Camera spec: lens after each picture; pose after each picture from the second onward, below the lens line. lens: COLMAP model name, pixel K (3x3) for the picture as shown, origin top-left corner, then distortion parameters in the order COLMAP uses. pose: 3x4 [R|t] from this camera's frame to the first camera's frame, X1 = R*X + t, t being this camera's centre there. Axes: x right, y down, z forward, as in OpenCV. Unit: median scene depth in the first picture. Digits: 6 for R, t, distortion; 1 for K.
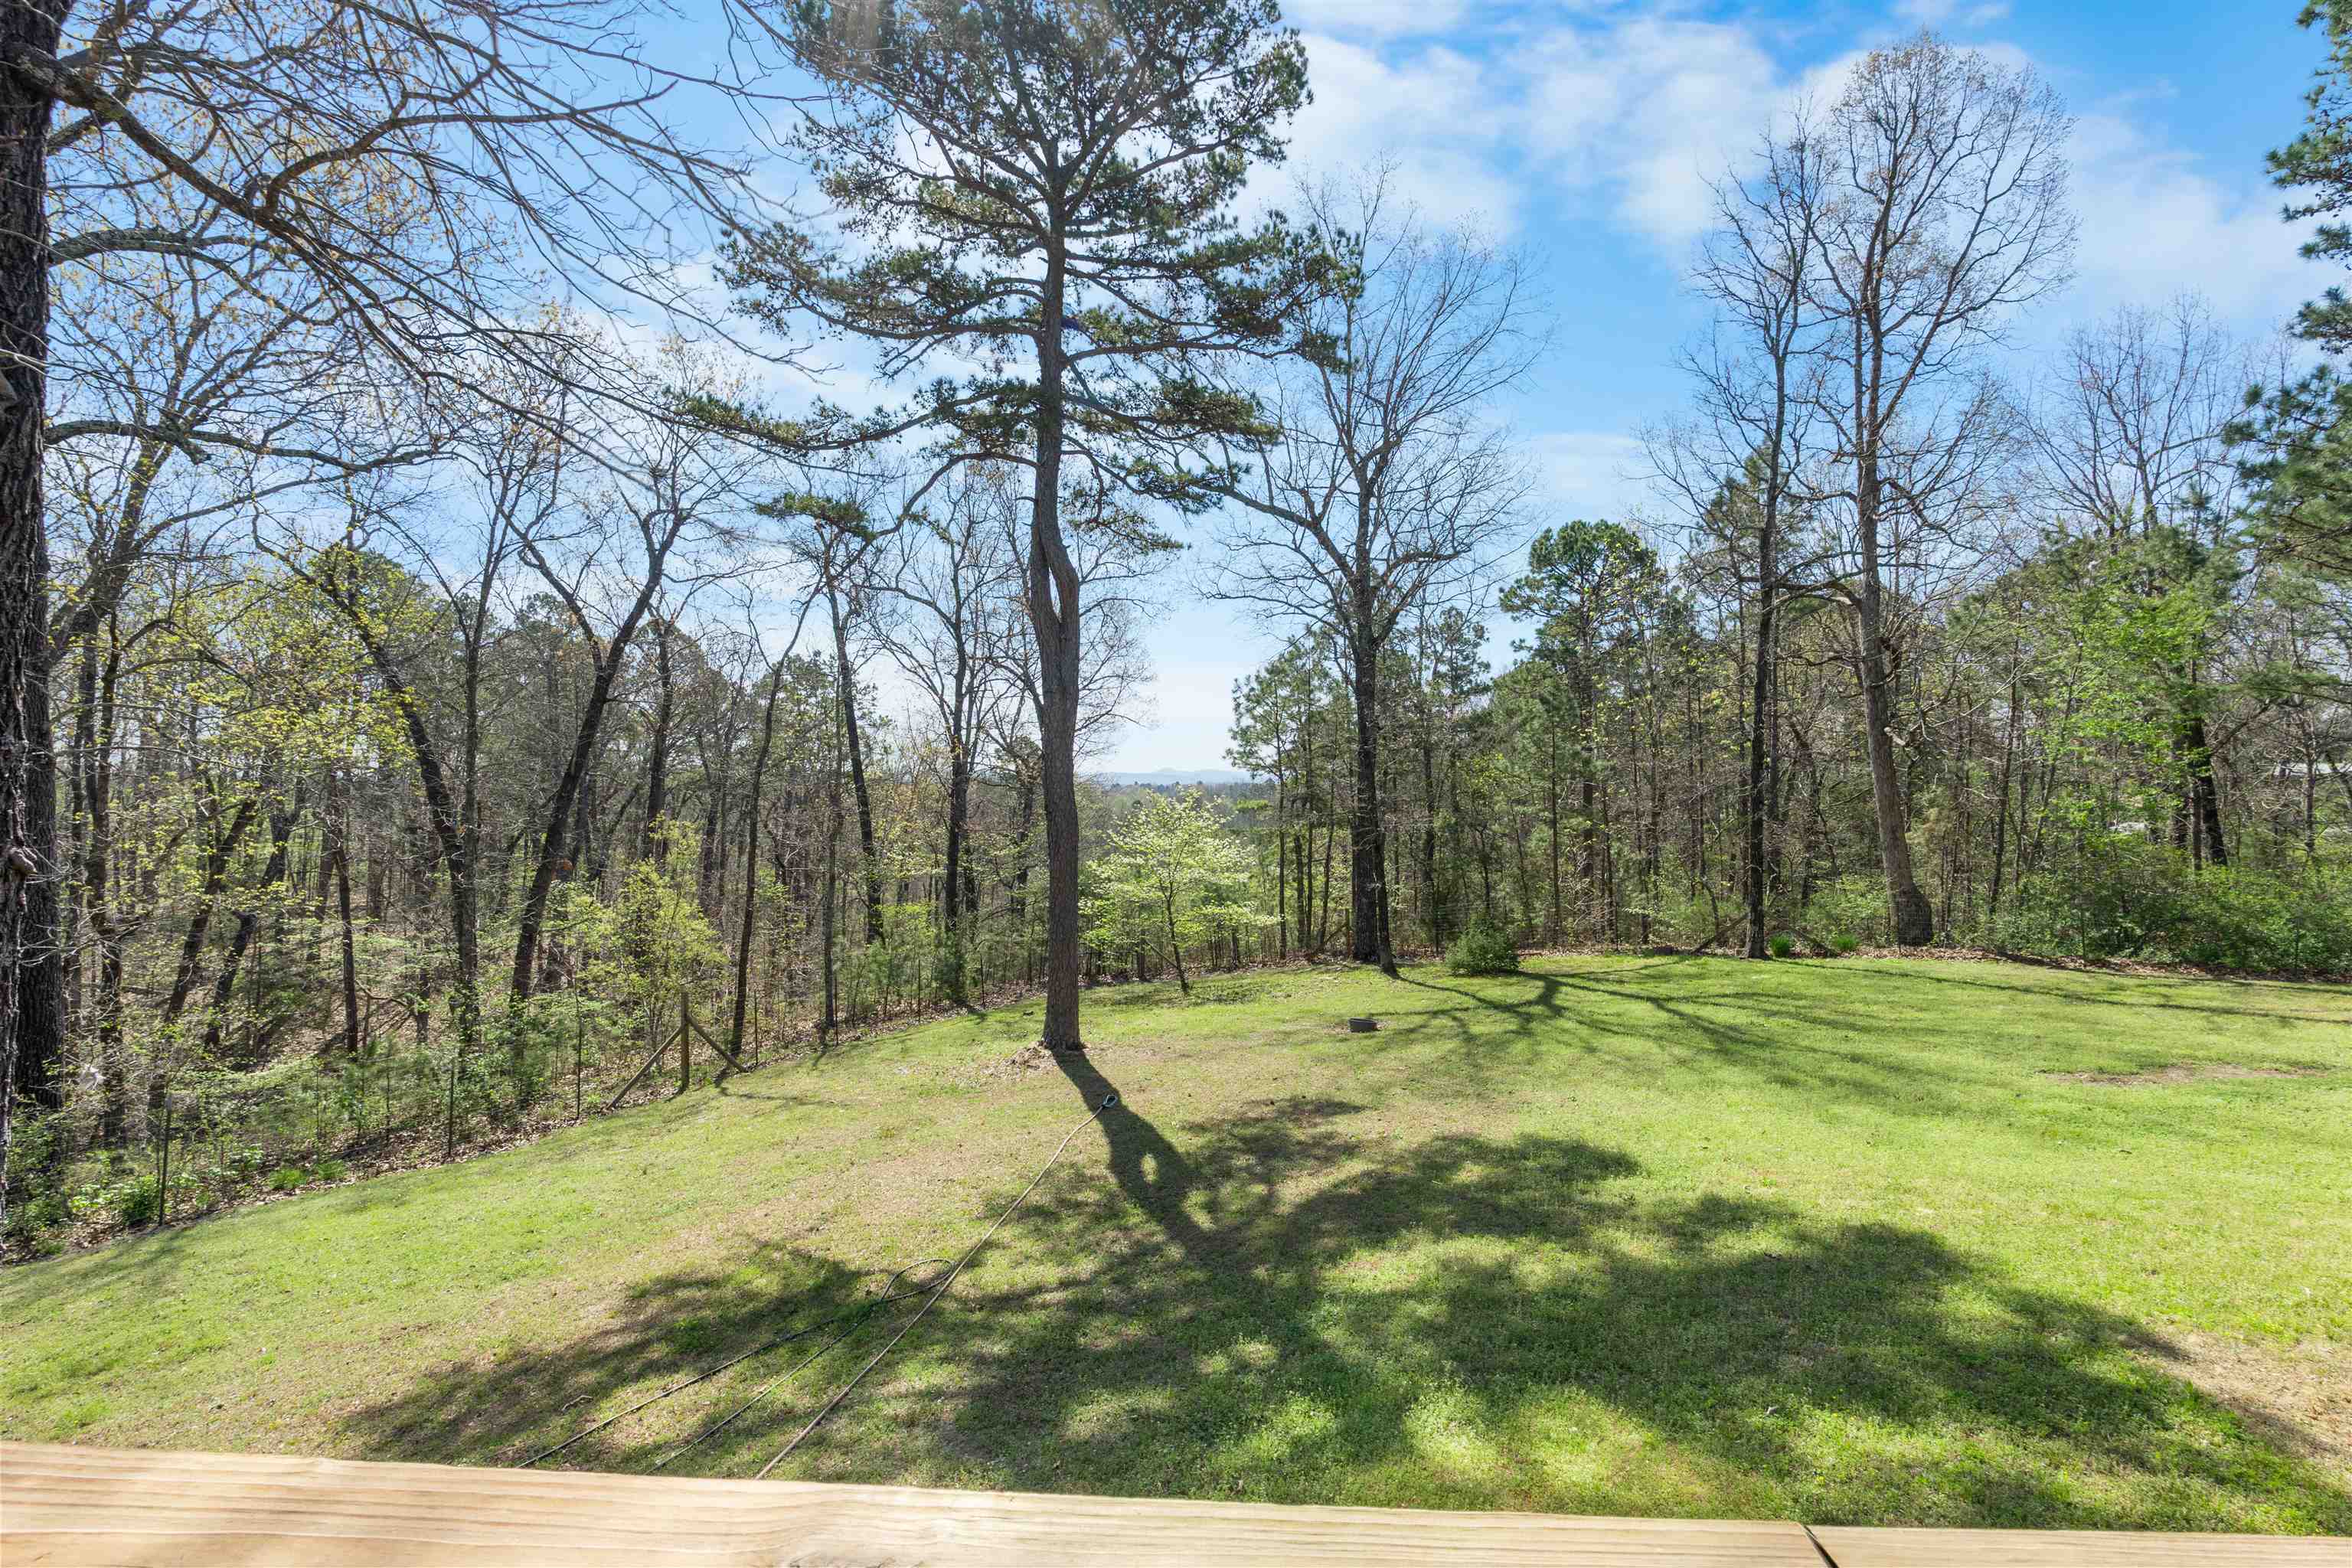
lens RADIAL K [[1091.4, 0, 1164.6], [0, 1091.4, 774.2], [0, 0, 1]] dist [-0.003391, -0.000057]
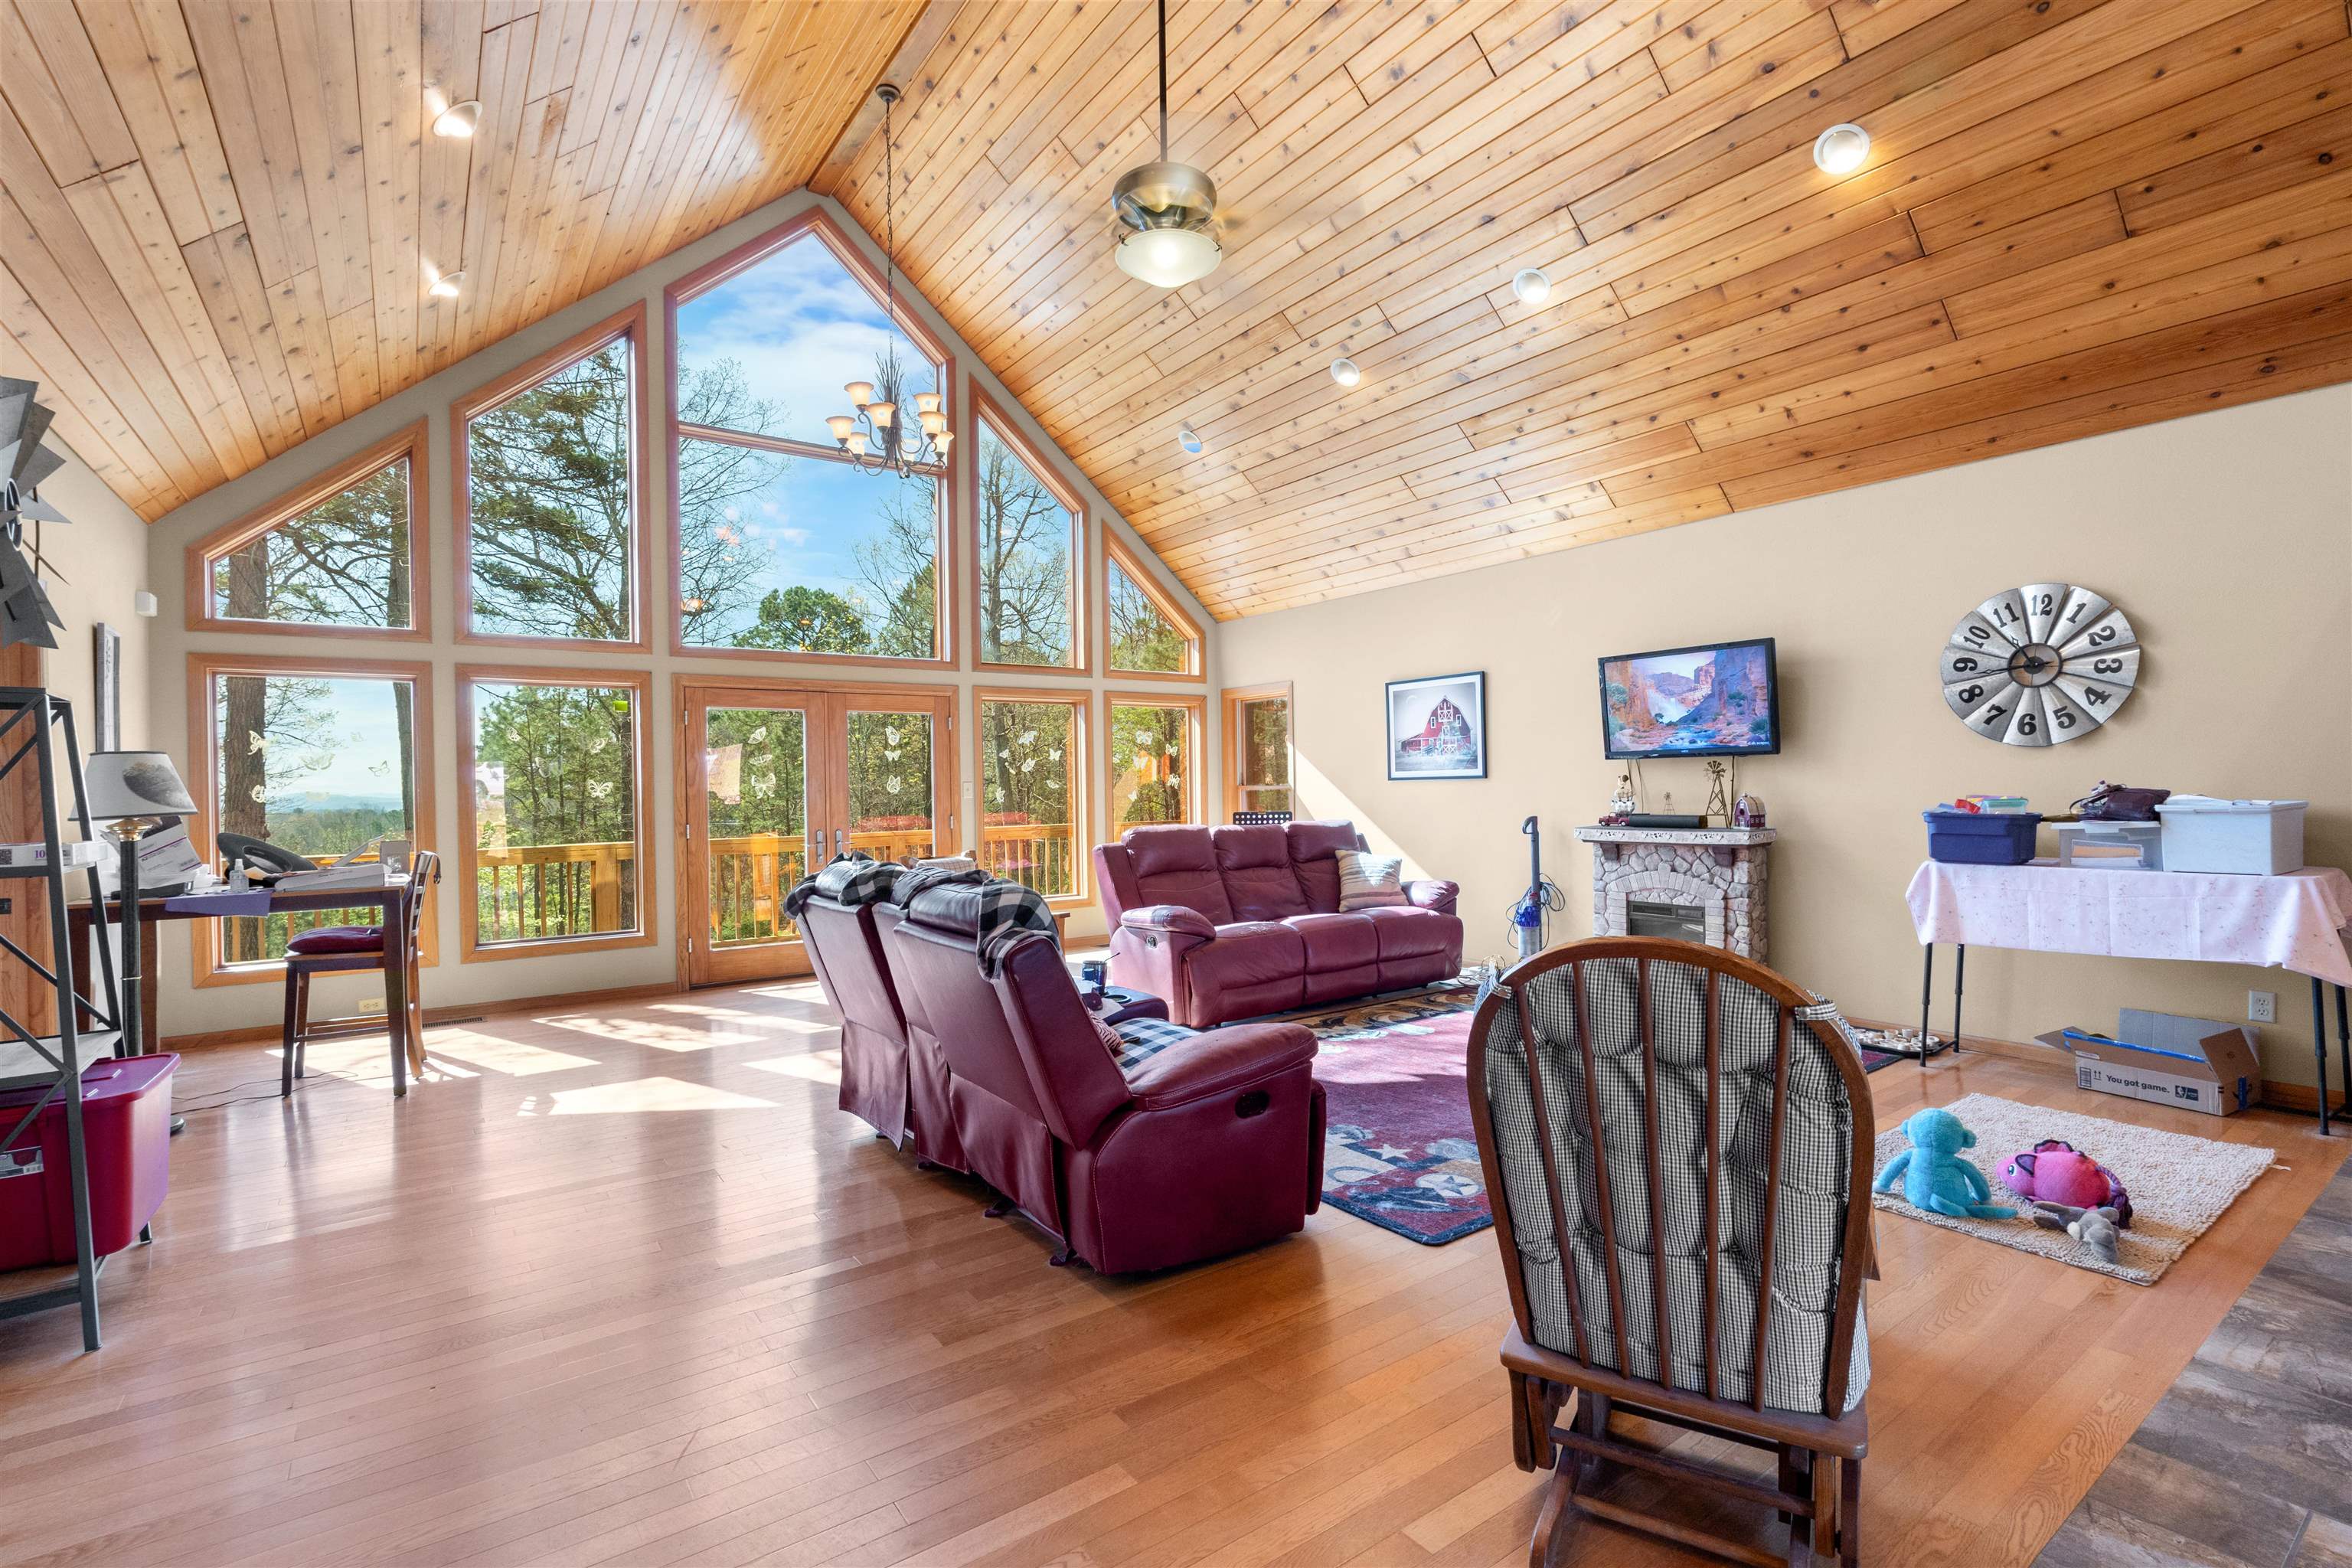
lens RADIAL K [[1063.0, 0, 1176.0], [0, 1063.0, 784.0], [0, 0, 1]] dist [-0.004491, -0.000148]
pose [[0.753263, -0.011012, 0.657628, -0.095043], [0.012600, 0.999918, 0.002311, -0.007758], [-0.657599, 0.006545, 0.753340, -0.186570]]
